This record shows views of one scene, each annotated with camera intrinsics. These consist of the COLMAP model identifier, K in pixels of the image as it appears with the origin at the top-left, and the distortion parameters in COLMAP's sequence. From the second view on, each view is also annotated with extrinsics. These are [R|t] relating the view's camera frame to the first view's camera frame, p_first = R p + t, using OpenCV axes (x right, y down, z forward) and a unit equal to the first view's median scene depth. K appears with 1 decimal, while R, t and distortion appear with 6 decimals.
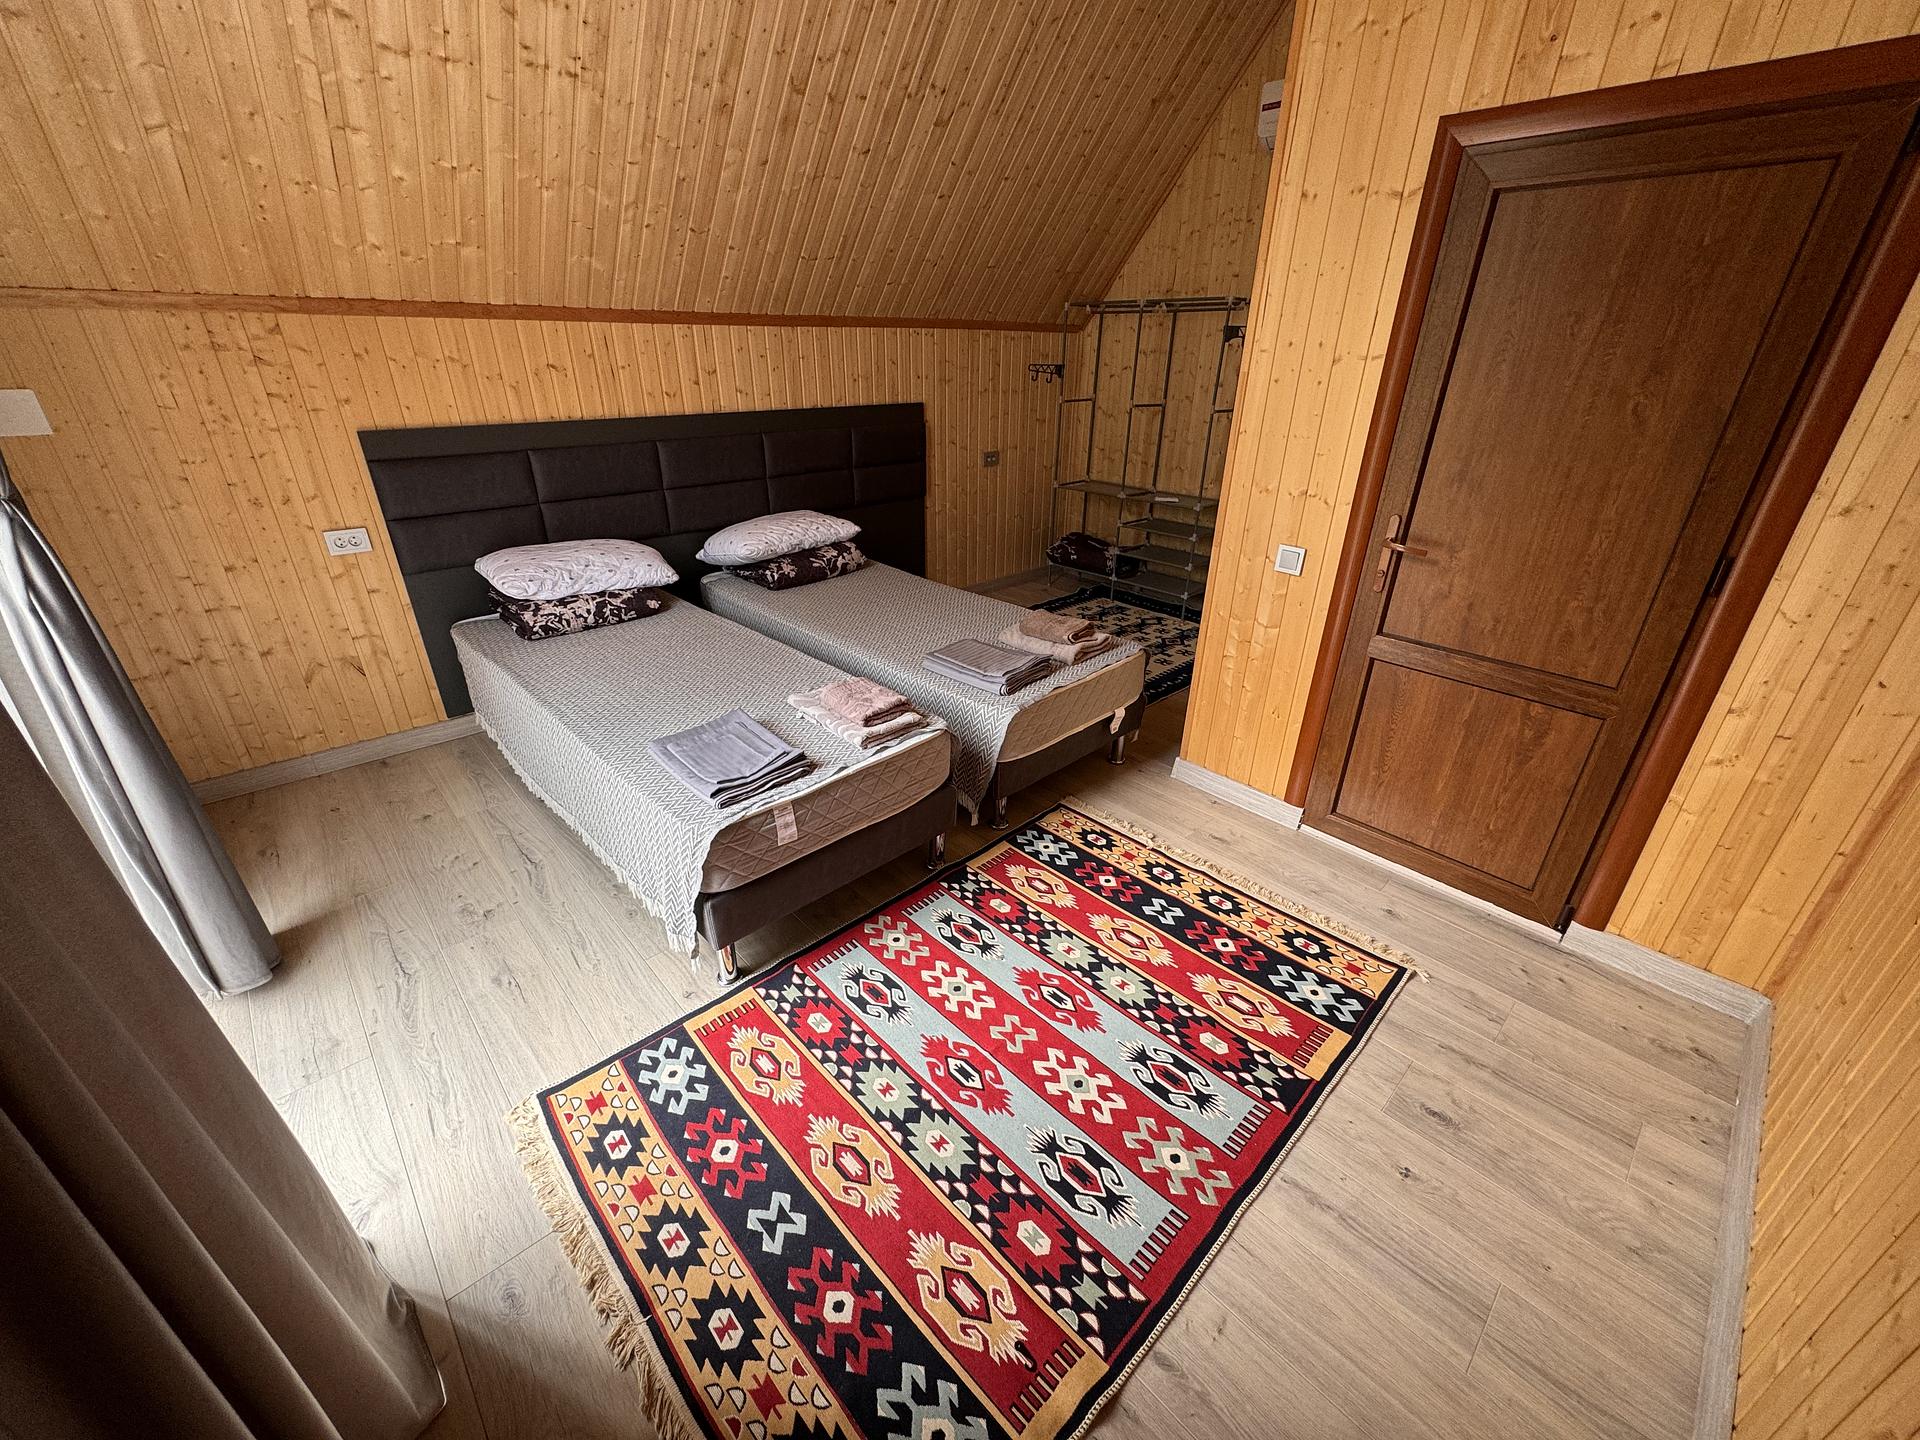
lens RADIAL K [[767.5, 0, 961.1], [0, 767.5, 725.6], [0, 0, 1]] dist [0.000775, 0.000064]
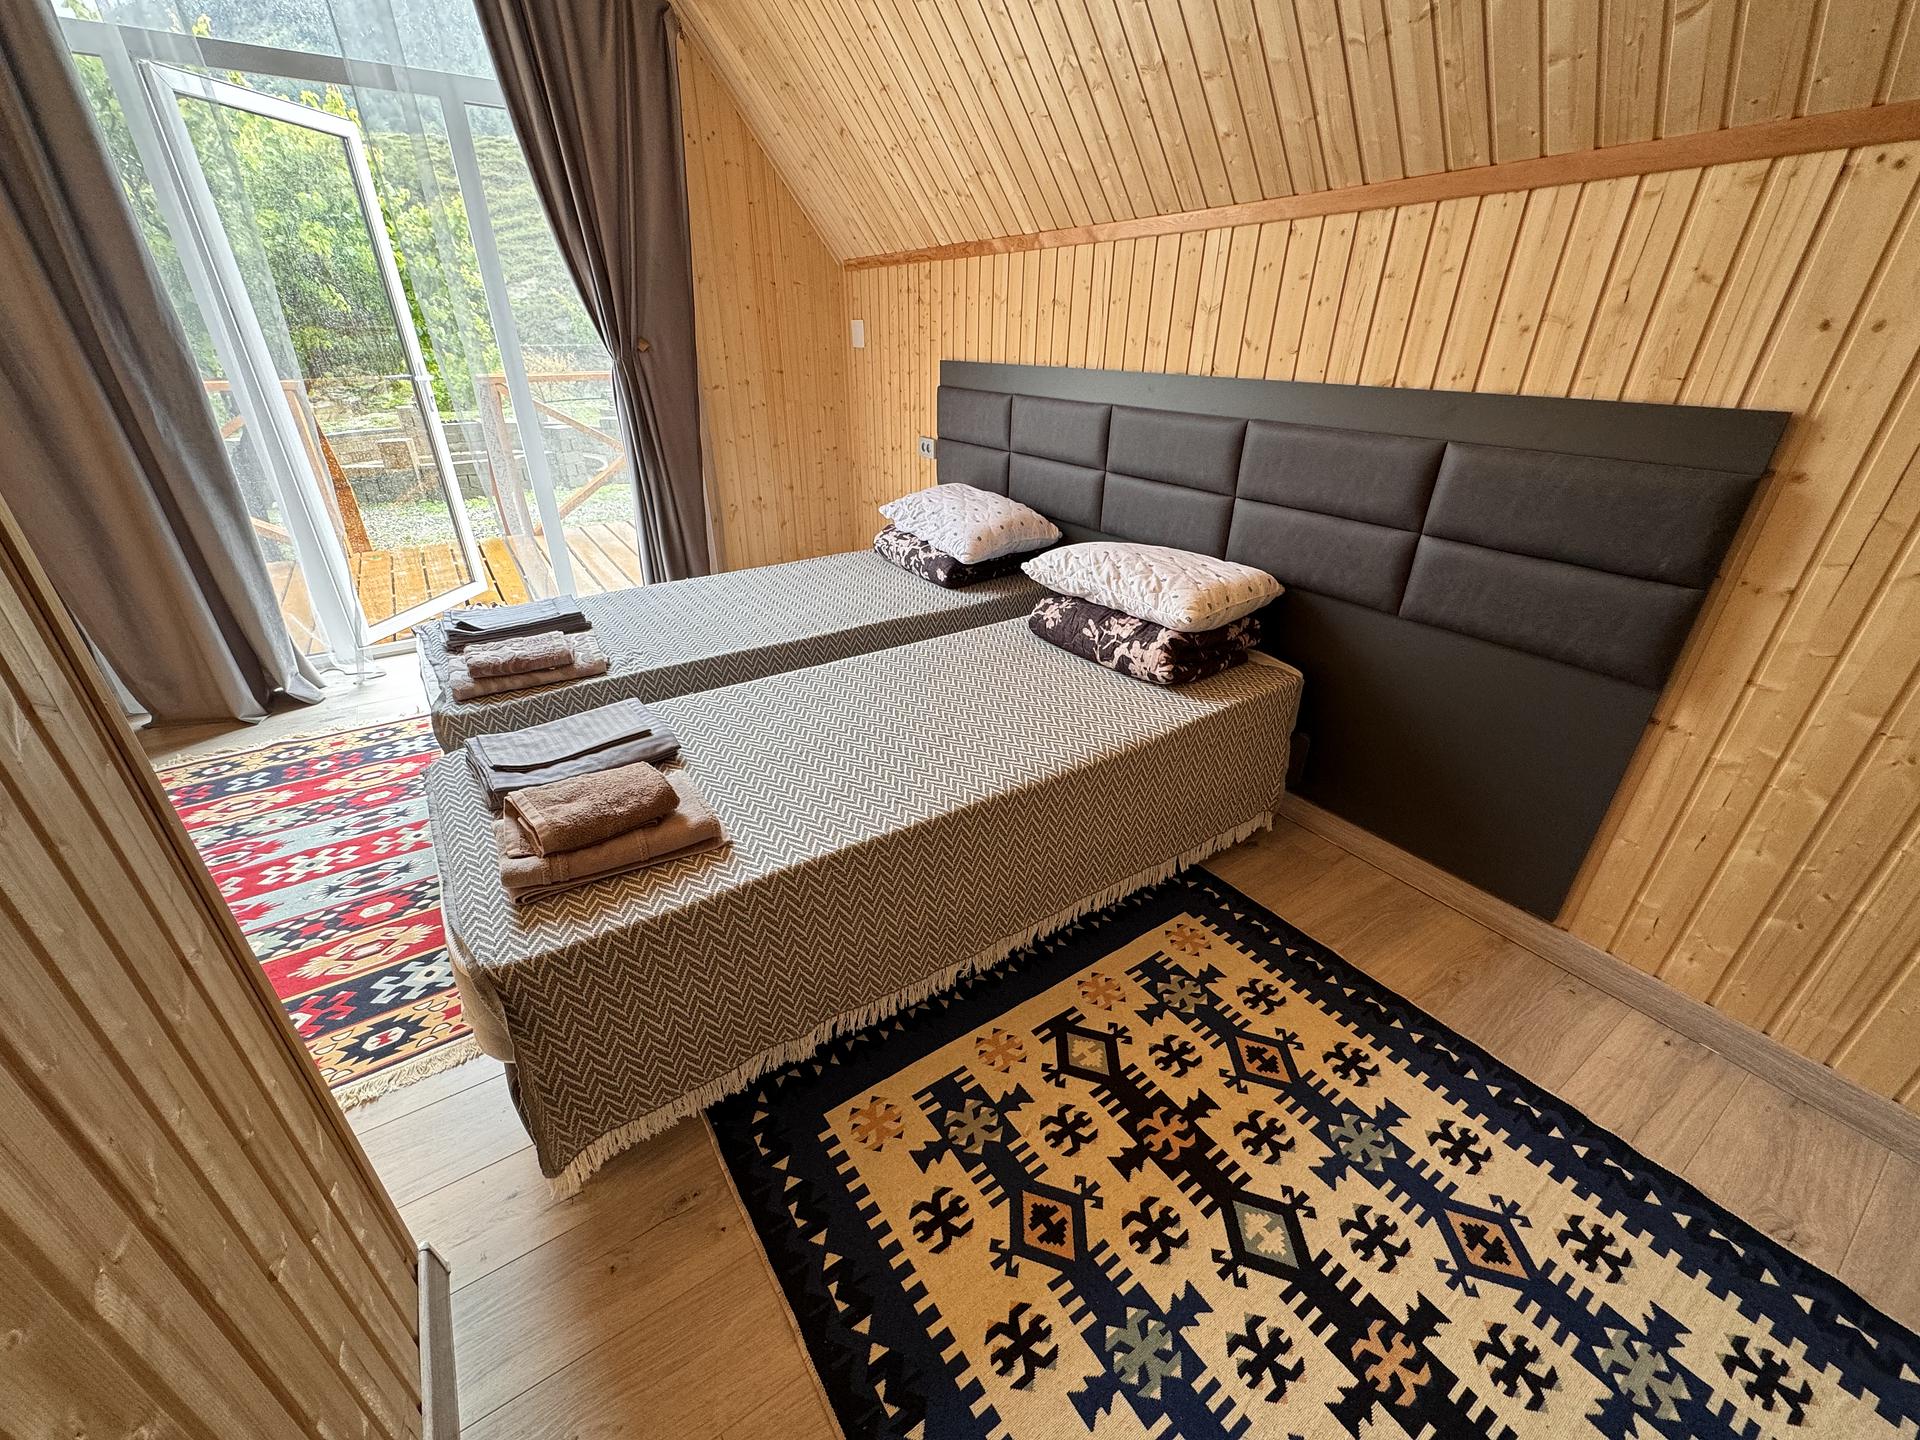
lens RADIAL K [[767.5, 0, 960.3], [0, 767.5, 716.0], [0, 0, 1]] dist [0.000775, 0.000064]
pose [[-0.171146, 0.442201, -0.880436, 0.544271], [-0.433907, 0.768462, 0.470309, -0.564578], [0.884553, 0.462519, 0.060355, 1.286920]]
